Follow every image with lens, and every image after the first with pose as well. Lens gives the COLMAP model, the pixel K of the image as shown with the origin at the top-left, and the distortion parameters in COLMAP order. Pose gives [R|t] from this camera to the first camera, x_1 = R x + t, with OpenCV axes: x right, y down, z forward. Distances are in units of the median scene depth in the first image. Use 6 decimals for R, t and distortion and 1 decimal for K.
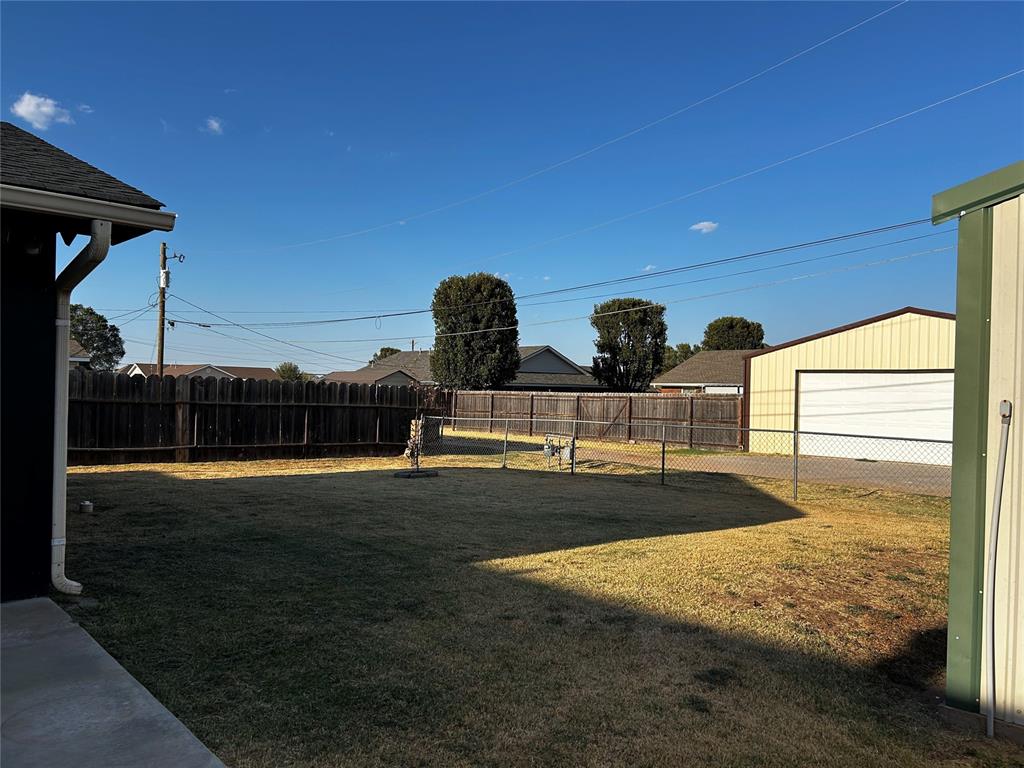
lens RADIAL K [[784.9, 0, 513.6], [0, 784.9, 383.9], [0, 0, 1]] dist [-0.003318, -0.001965]
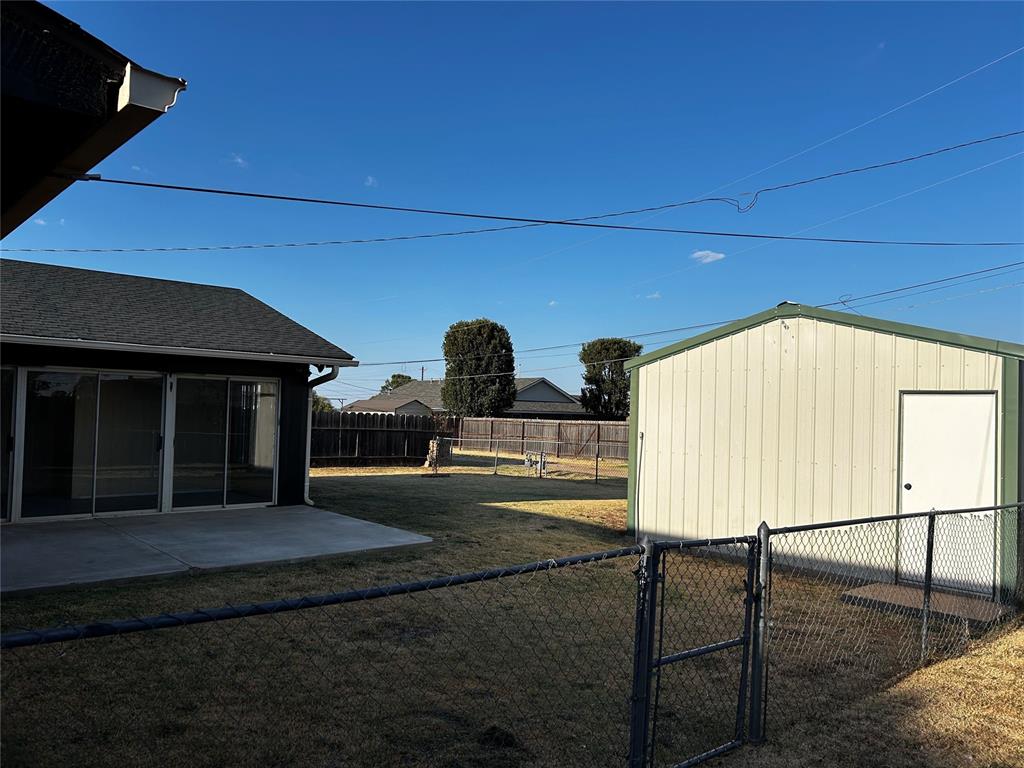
lens RADIAL K [[770.3, 0, 469.1], [0, 770.3, 387.6], [0, 0, 1]] dist [0.003243, 0.000582]
pose [[0.997871, 0.002117, -0.065189, 0.016252], [-0.003827, 0.999652, -0.026119, -0.007238], [0.065111, 0.026313, 0.997531, -0.212607]]
